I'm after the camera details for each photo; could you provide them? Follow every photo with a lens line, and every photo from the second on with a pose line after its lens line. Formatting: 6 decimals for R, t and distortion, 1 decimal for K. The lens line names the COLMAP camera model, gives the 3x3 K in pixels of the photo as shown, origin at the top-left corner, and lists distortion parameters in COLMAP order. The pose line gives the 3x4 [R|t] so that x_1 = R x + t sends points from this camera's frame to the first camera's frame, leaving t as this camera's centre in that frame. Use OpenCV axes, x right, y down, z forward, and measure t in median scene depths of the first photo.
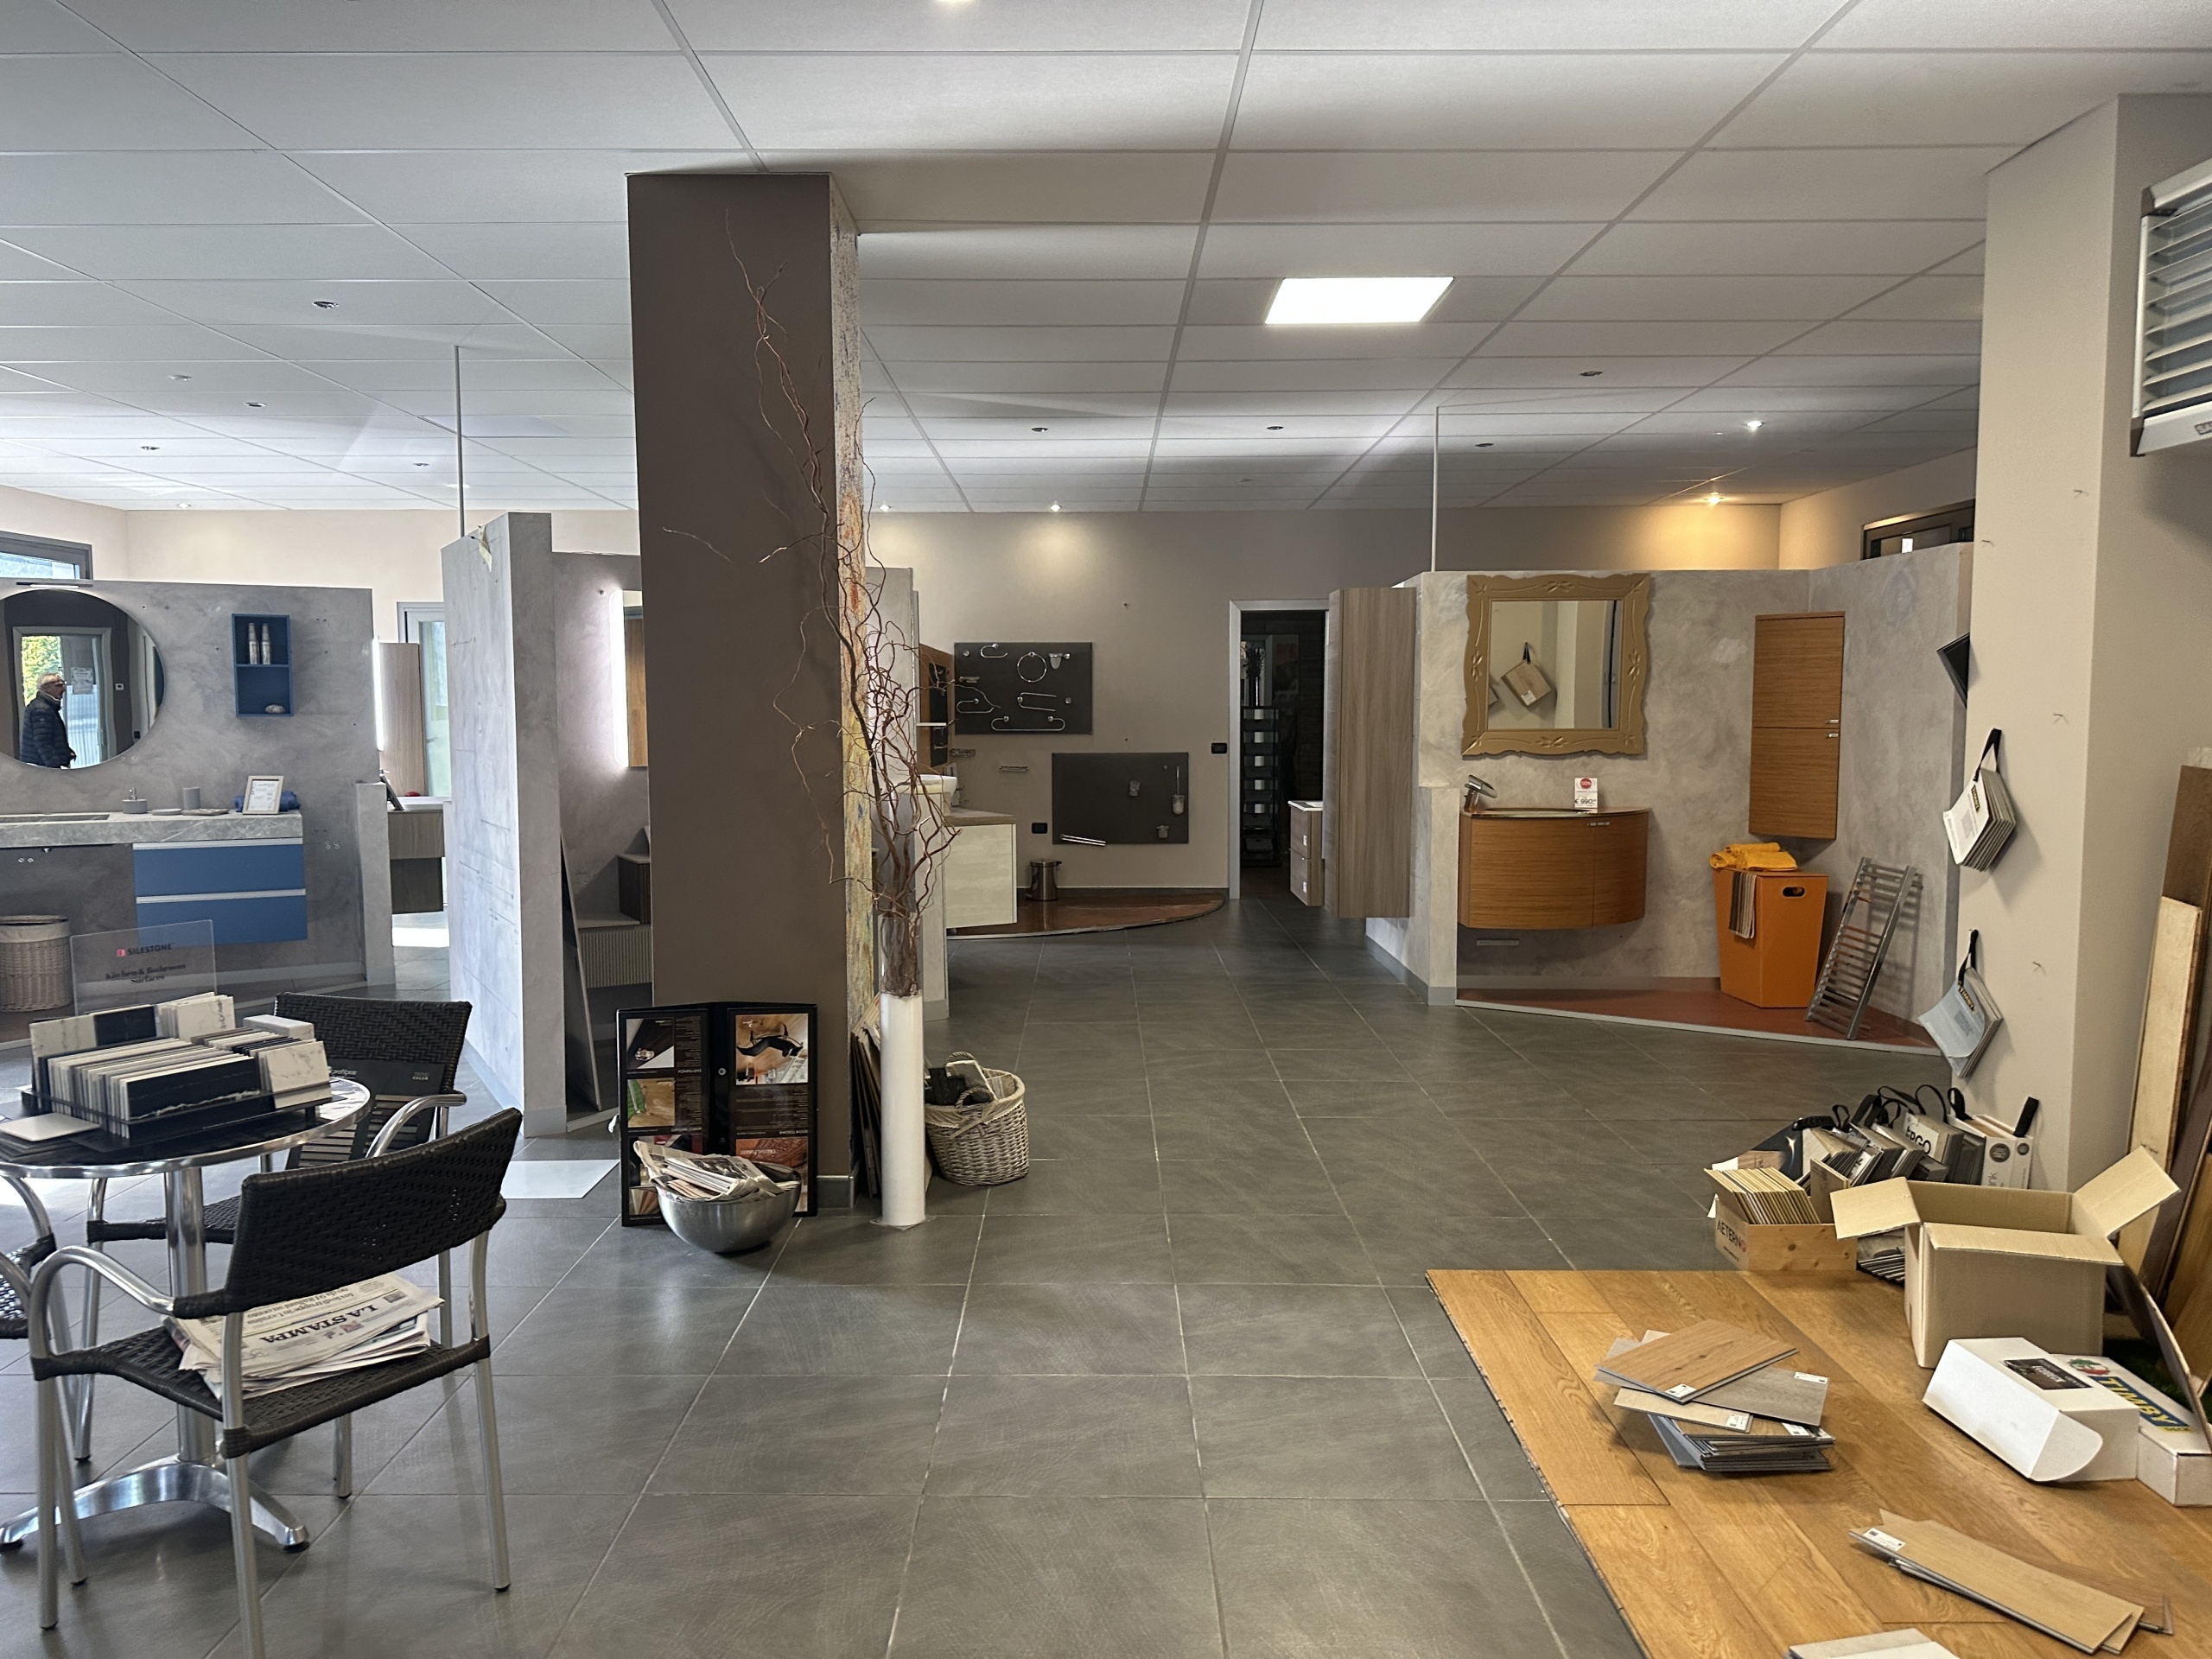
lens RADIAL K [[1537.7, 0, 1095.7], [0, 1537.7, 830.1], [0, 0, 1]] dist [0.163009, -0.295049]
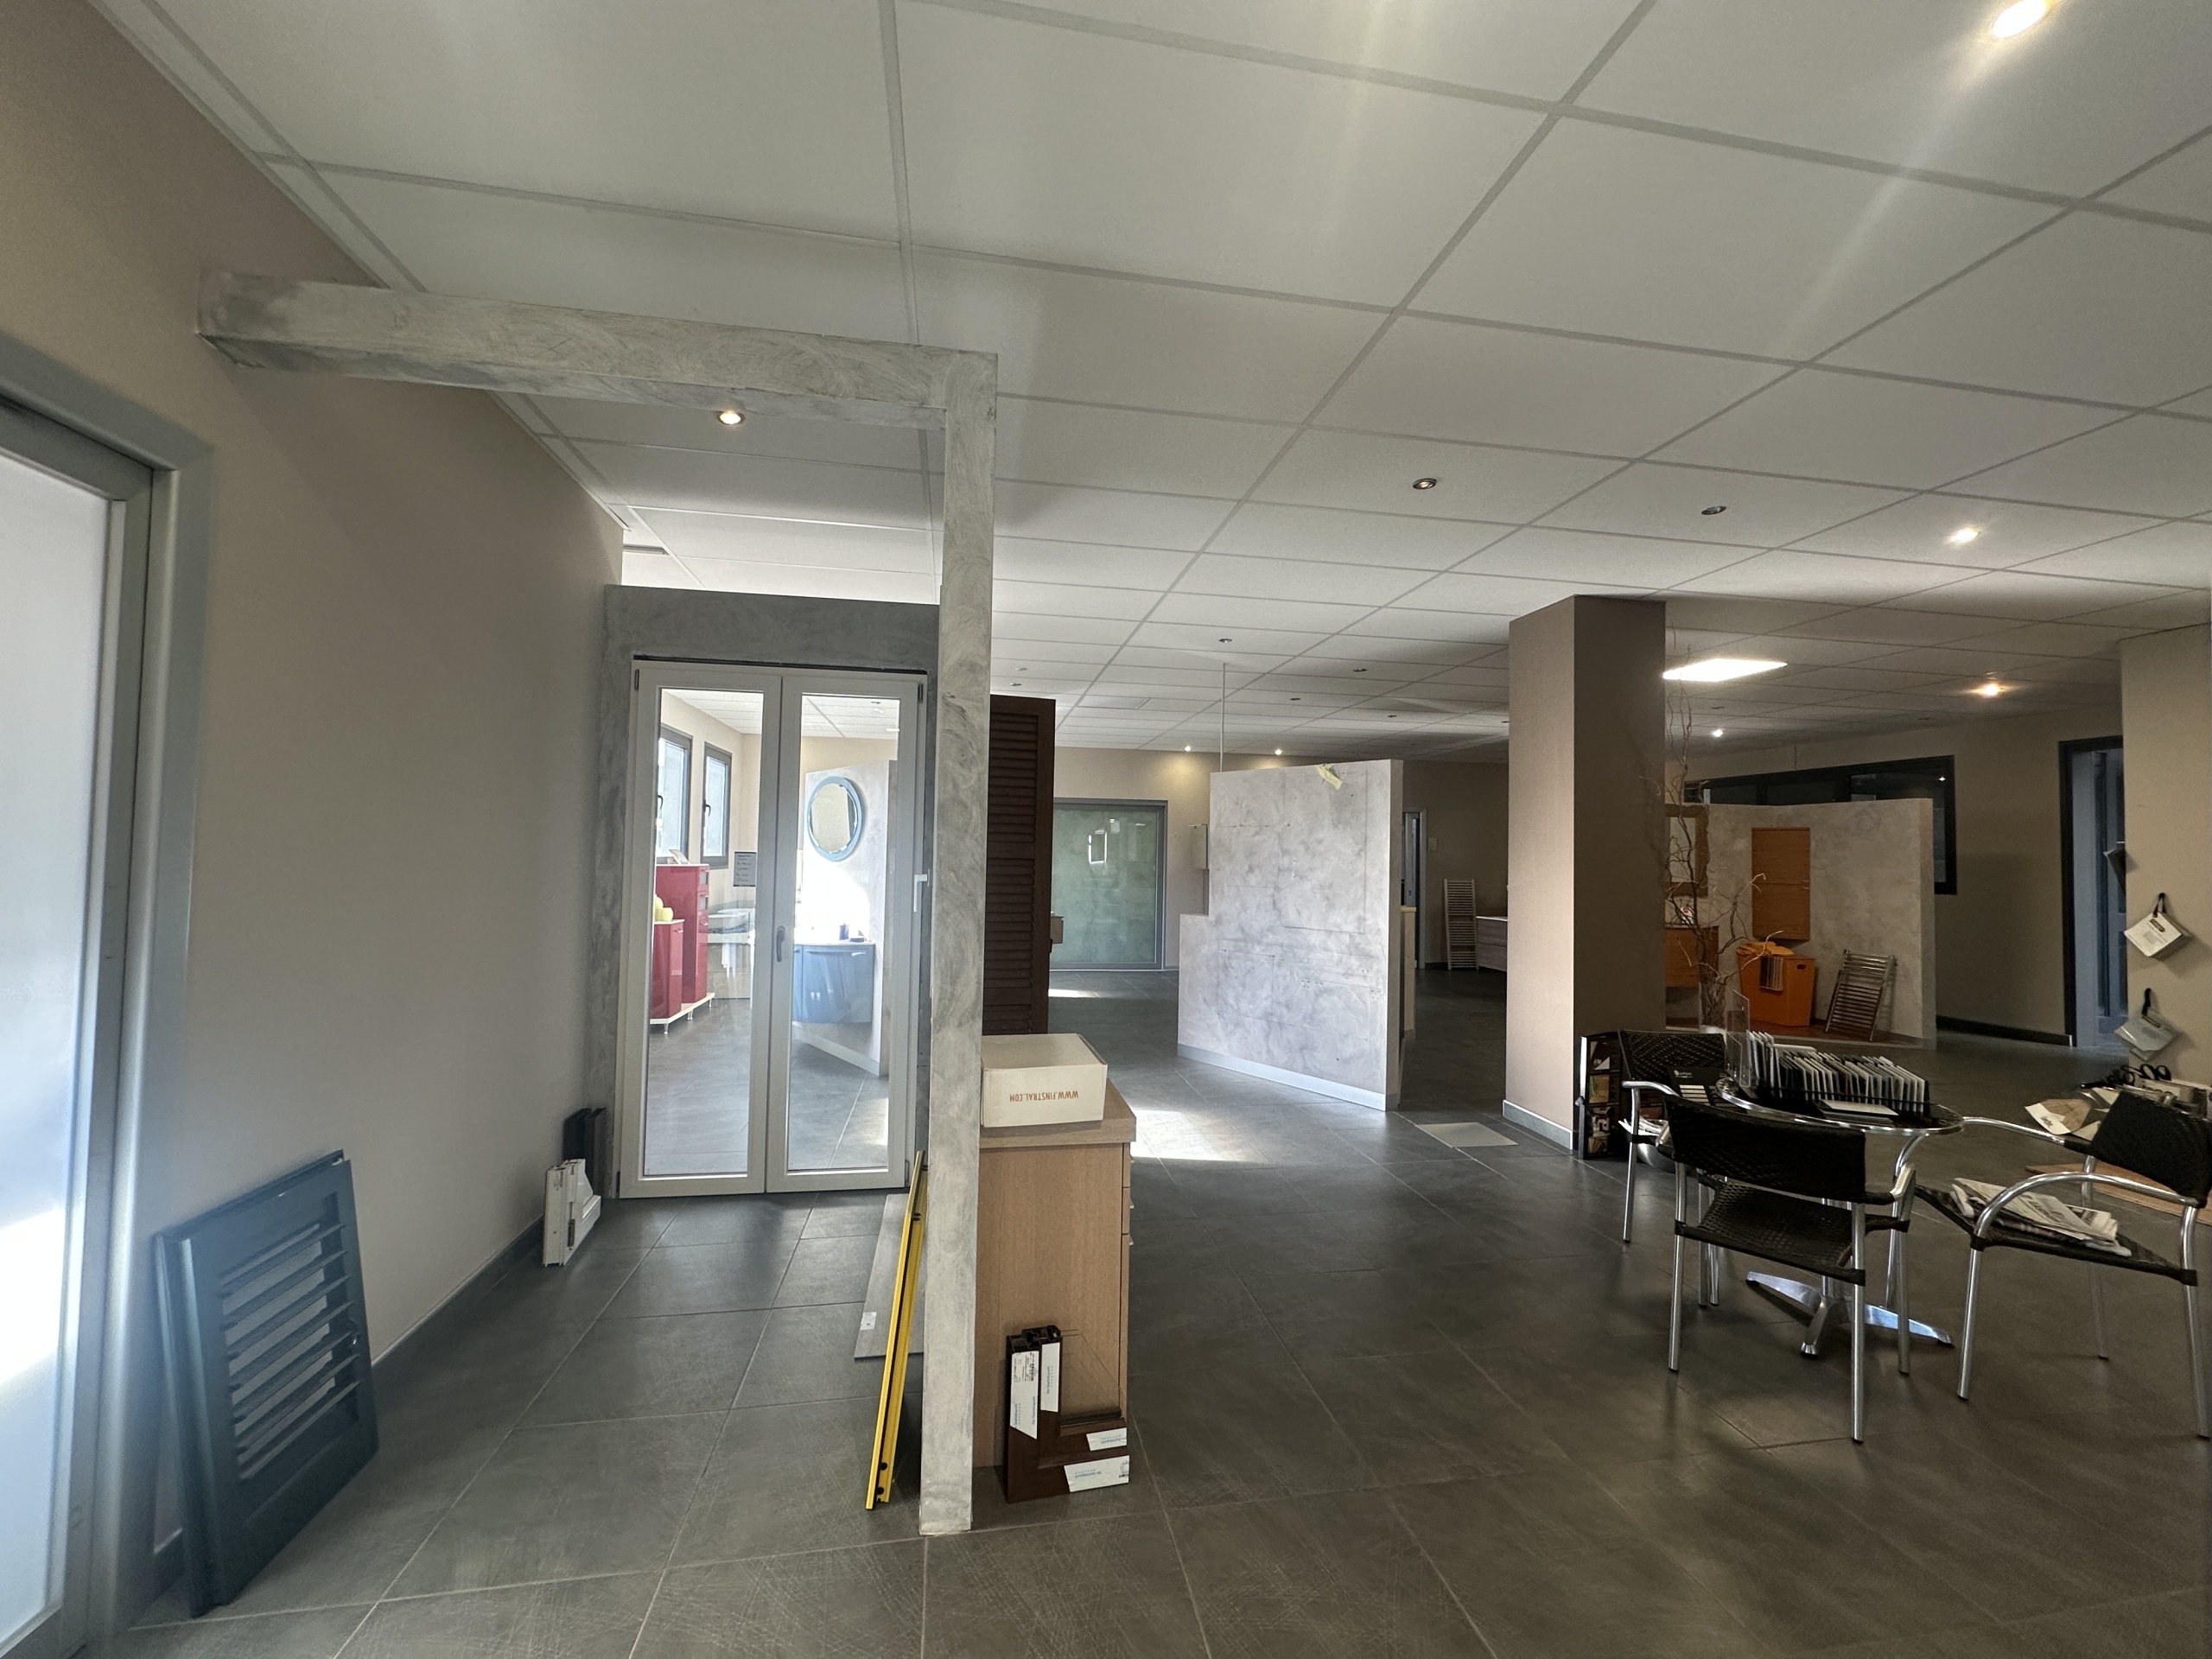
lens RADIAL K [[877.4, 0, 1107.0], [0, 877.4, 826.6], [0, 0, 1]] dist [-0.006391, 0.002031]
pose [[0.985508, 0.027581, 0.167374, -0.769946], [-0.008692, 0.993608, -0.112549, -0.005799], [-0.169409, 0.109463, 0.979448, 0.054258]]
